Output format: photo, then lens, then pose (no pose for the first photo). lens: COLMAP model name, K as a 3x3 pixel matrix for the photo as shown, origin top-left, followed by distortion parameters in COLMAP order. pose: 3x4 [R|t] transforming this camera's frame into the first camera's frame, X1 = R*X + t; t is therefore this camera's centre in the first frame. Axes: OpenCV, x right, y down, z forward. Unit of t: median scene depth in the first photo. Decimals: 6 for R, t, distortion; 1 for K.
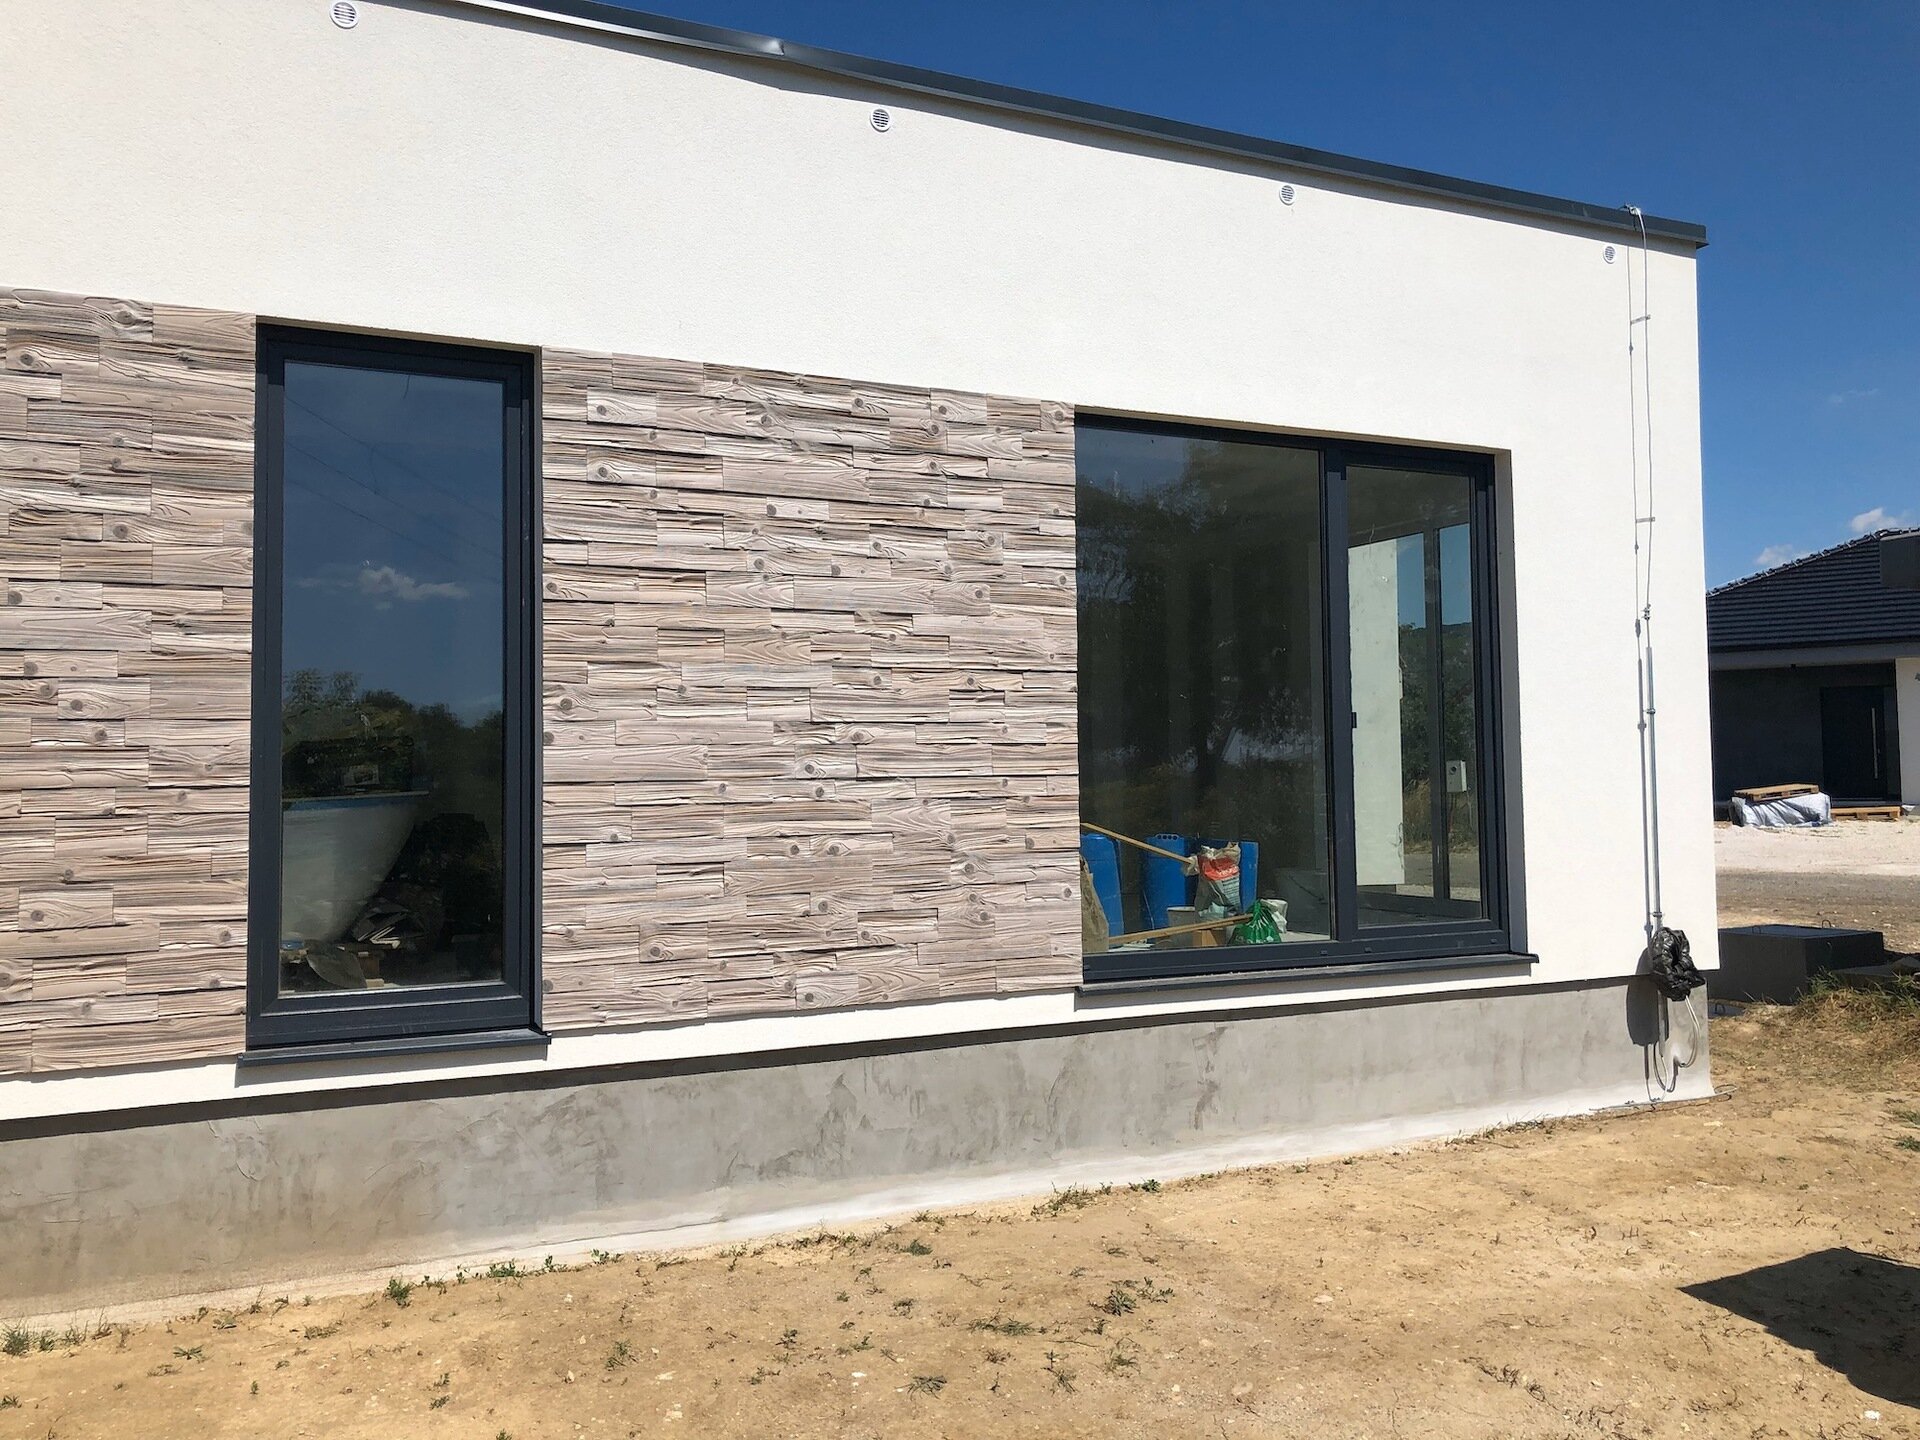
lens RADIAL K [[1565.2, 0, 960.0], [0, 1565.2, 720.0], [0, 0, 1]] dist [0.096902, -0.202219]
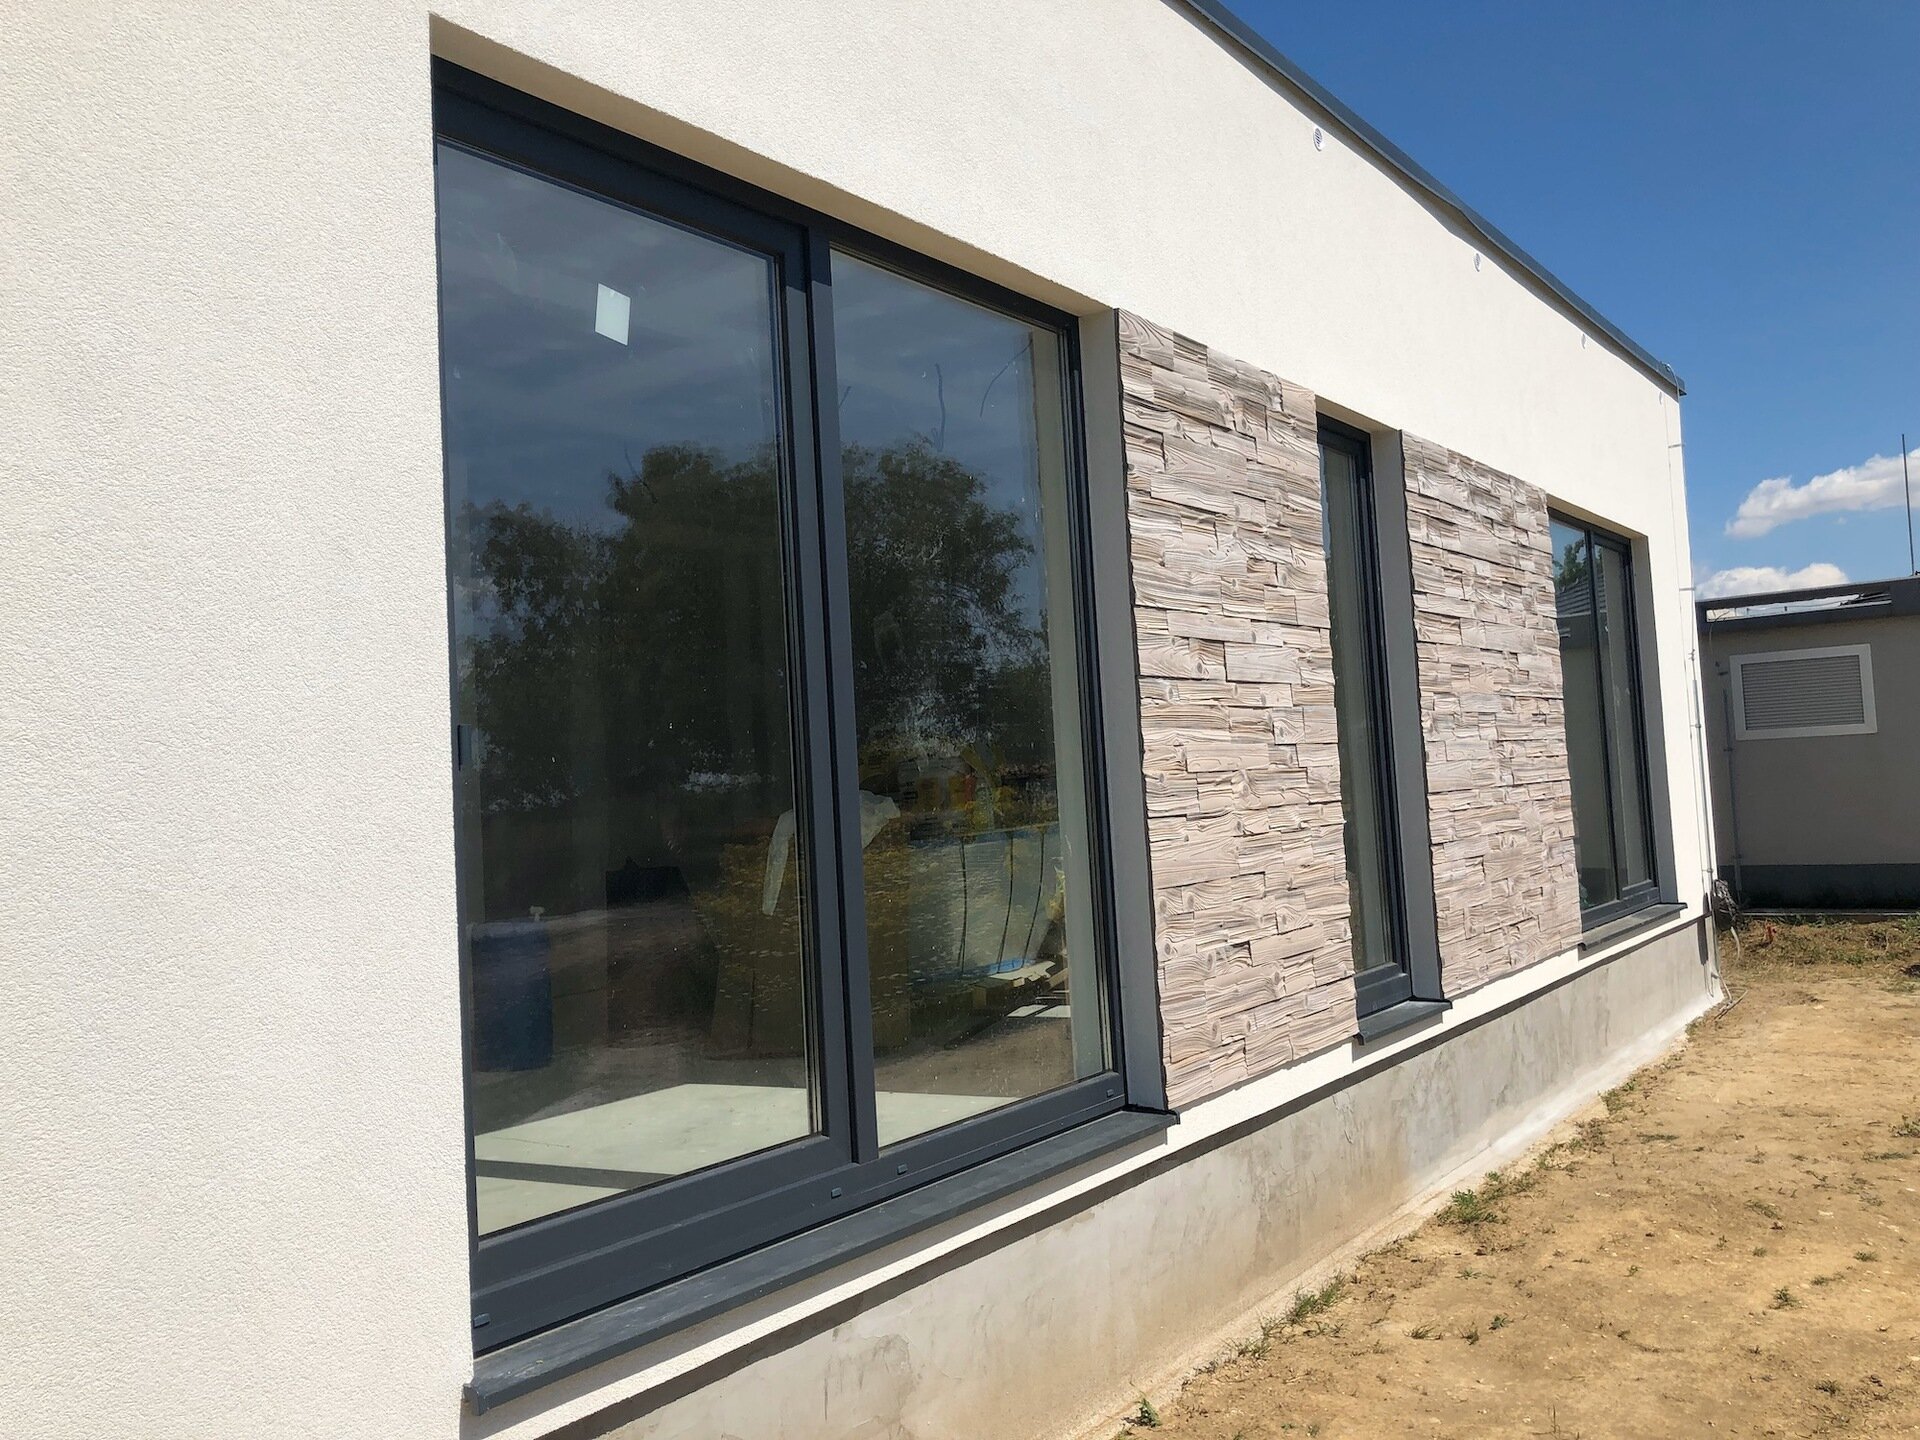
lens RADIAL K [[1572.9, 0, 918.6], [0, 1572.9, 688.0], [0, 0, 1]] dist [0.032441, -0.009654]
pose [[0.891808, -0.000281, 0.452414, -1.082167], [0.017378, 0.999283, -0.033636, -0.006239], [-0.452080, 0.037860, 0.891173, 0.094097]]
